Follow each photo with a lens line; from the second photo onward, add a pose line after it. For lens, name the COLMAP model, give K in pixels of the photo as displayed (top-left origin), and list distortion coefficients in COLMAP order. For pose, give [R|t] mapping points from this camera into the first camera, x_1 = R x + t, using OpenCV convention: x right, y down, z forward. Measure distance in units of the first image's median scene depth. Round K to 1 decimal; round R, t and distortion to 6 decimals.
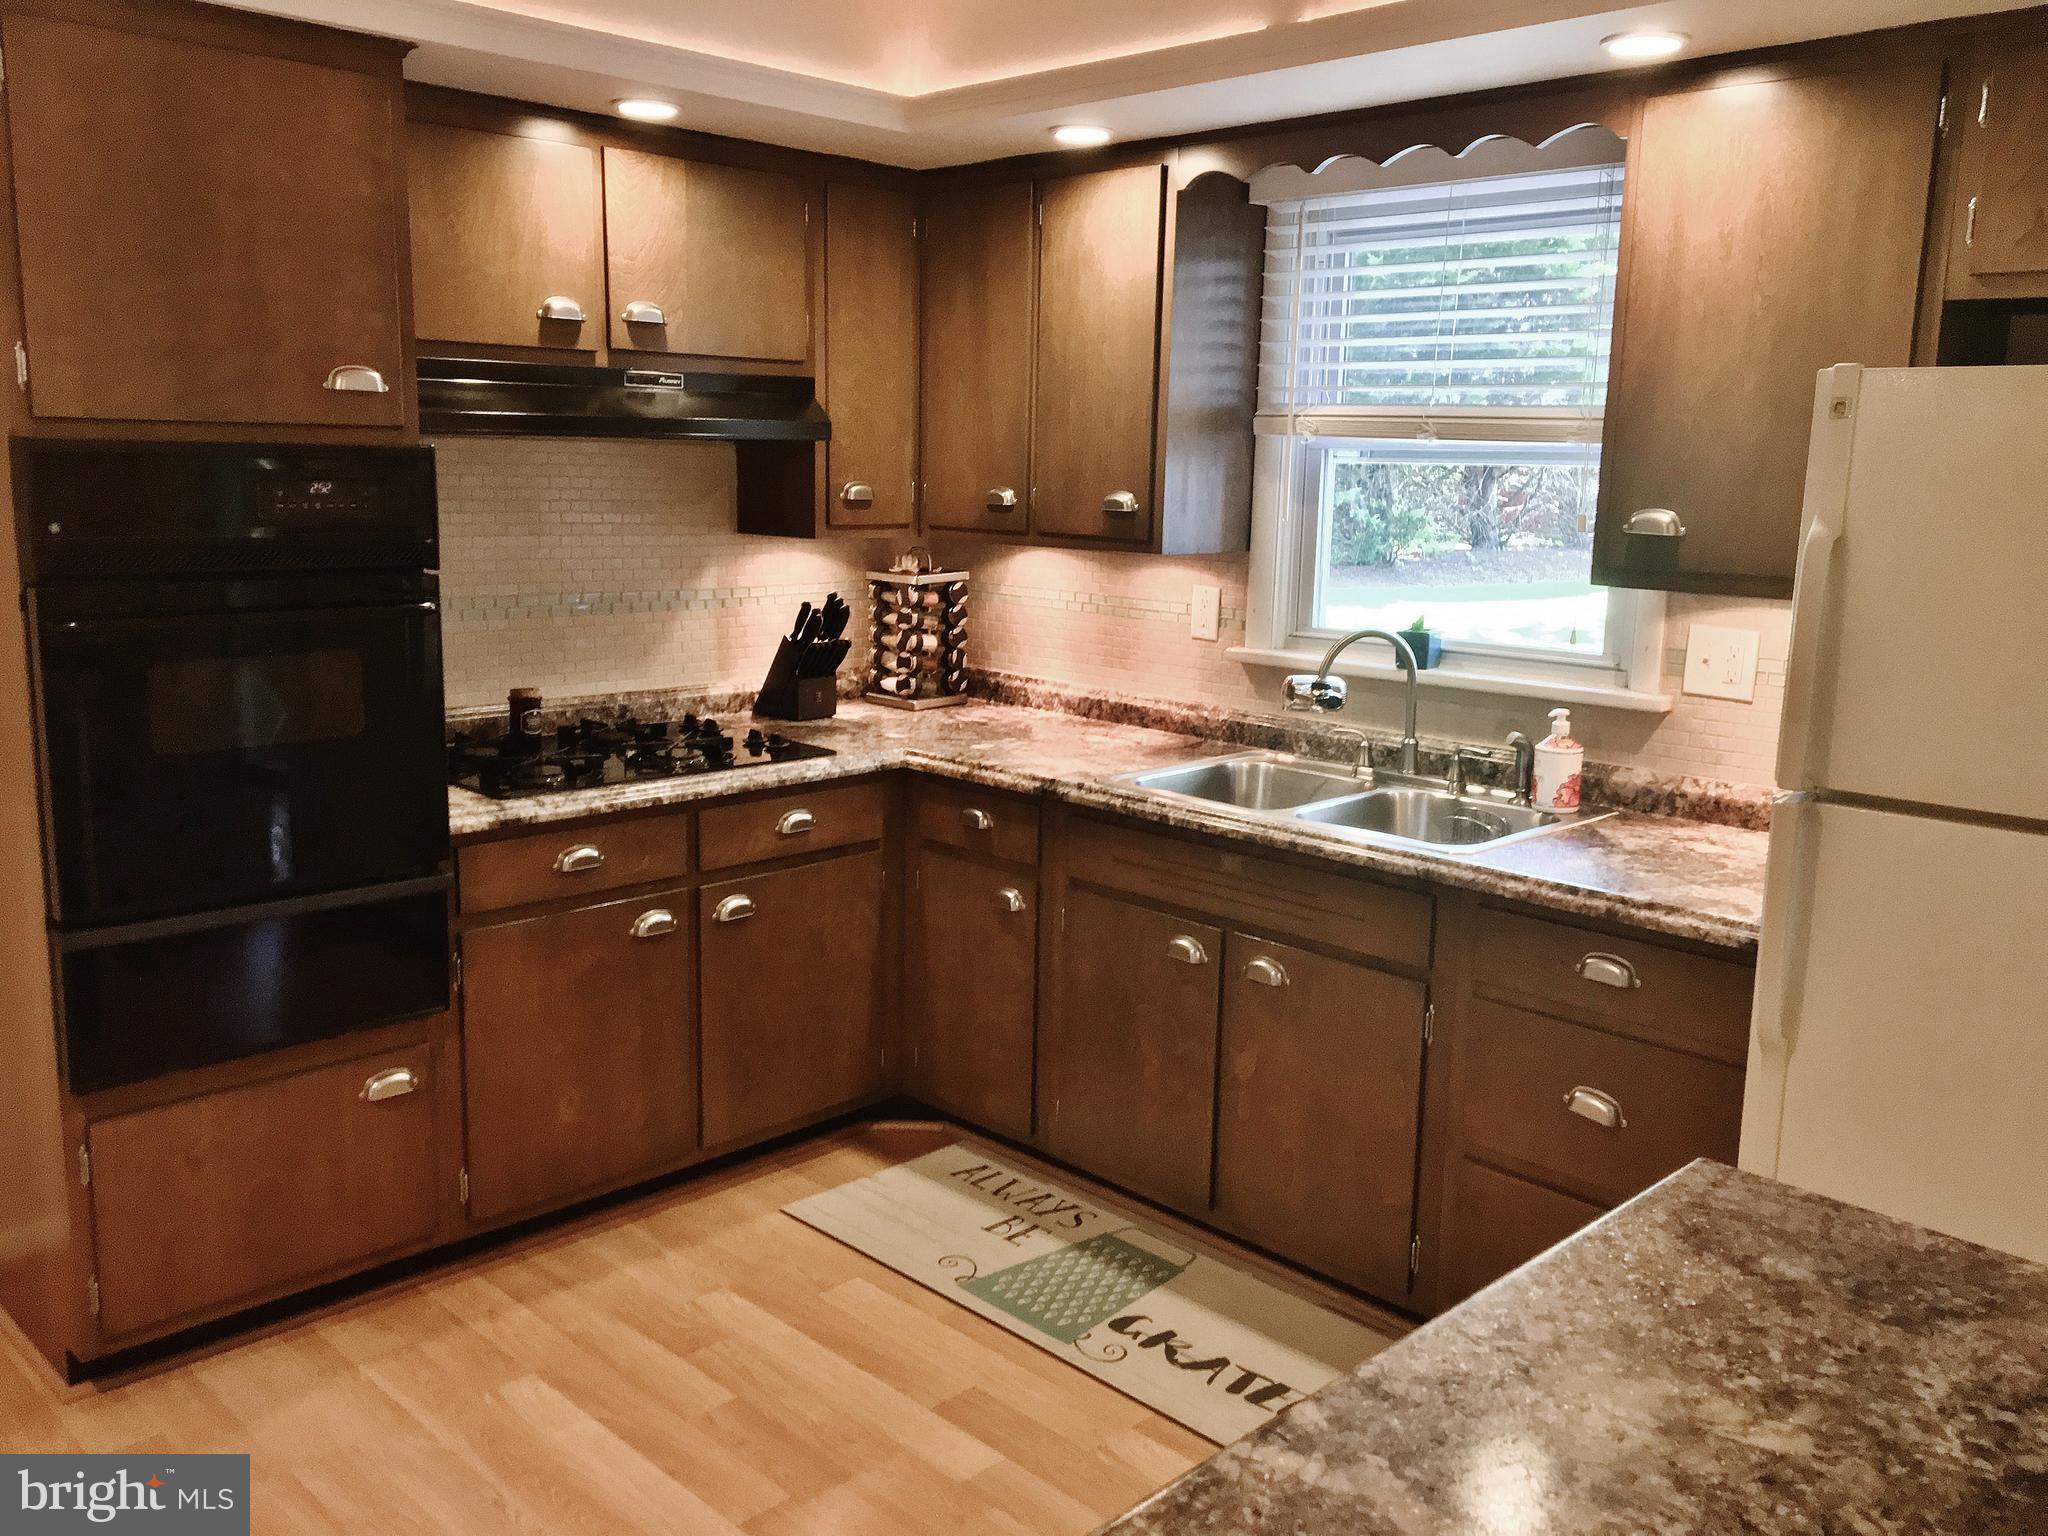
lens RADIAL K [[1723.4, 0, 1030.6], [0, 1723.4, 762.4], [0, 0, 1]] dist [0.093271, -0.165627]
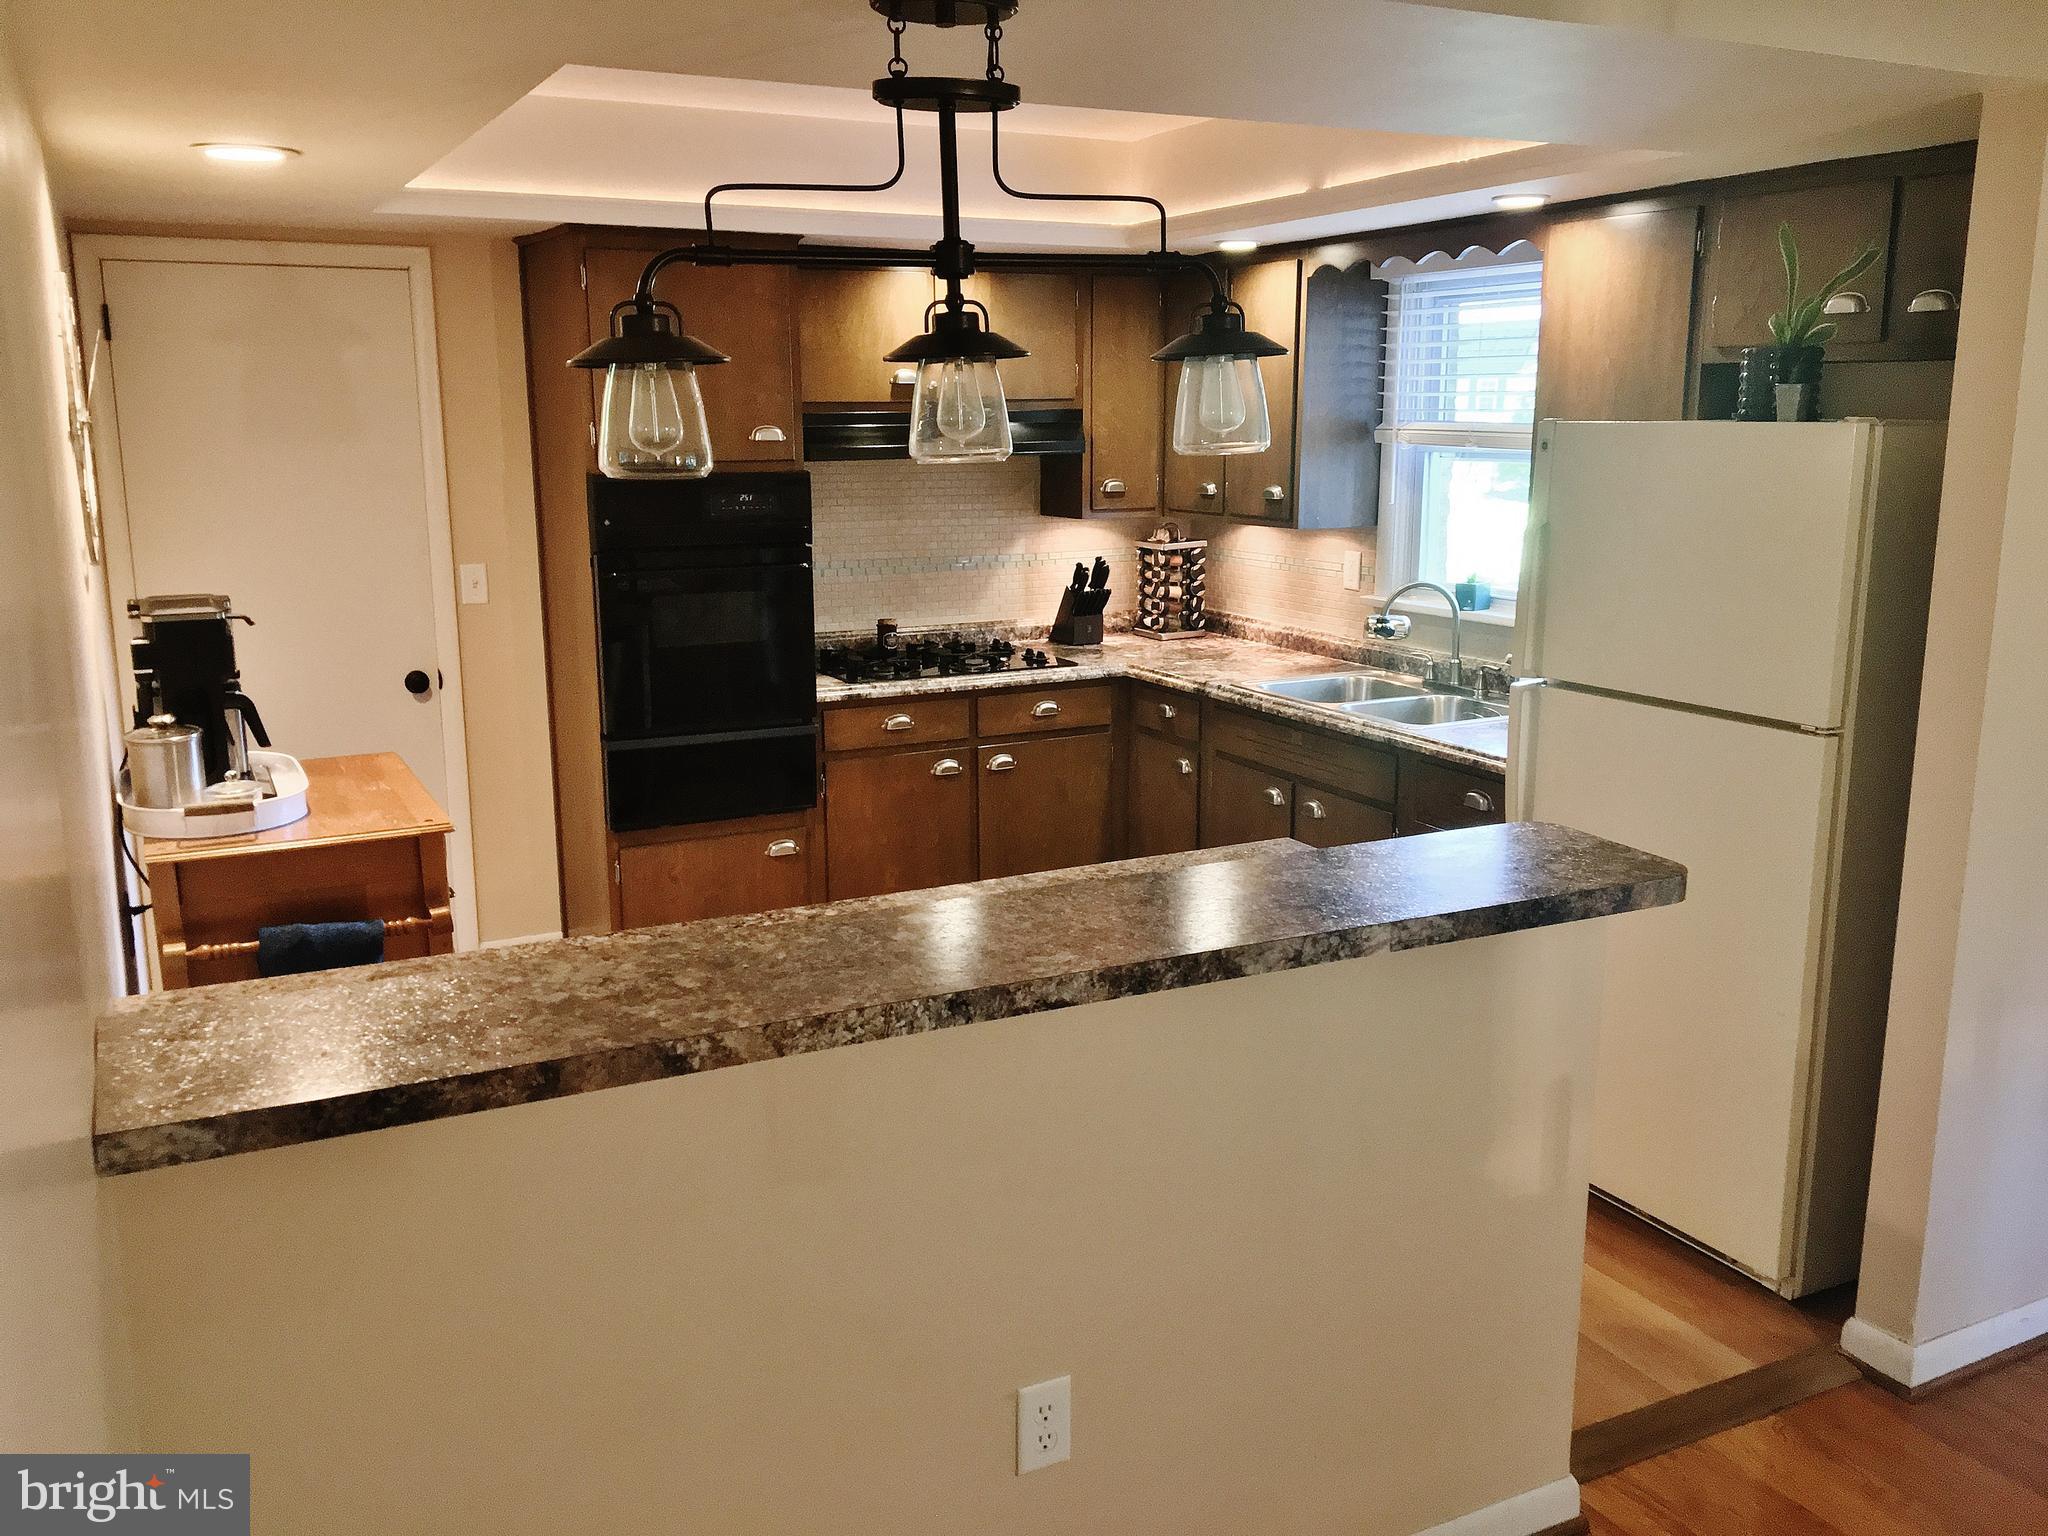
lens RADIAL K [[1733.8, 0, 1031.0], [0, 1733.8, 766.1], [0, 0, 1]] dist [0.082392, -0.111184]
pose [[0.952006, 0.036924, -0.303845, 0.298710], [-0.029570, 0.999149, 0.028769, 0.039206], [0.304648, -0.018404, 0.952287, -0.428325]]
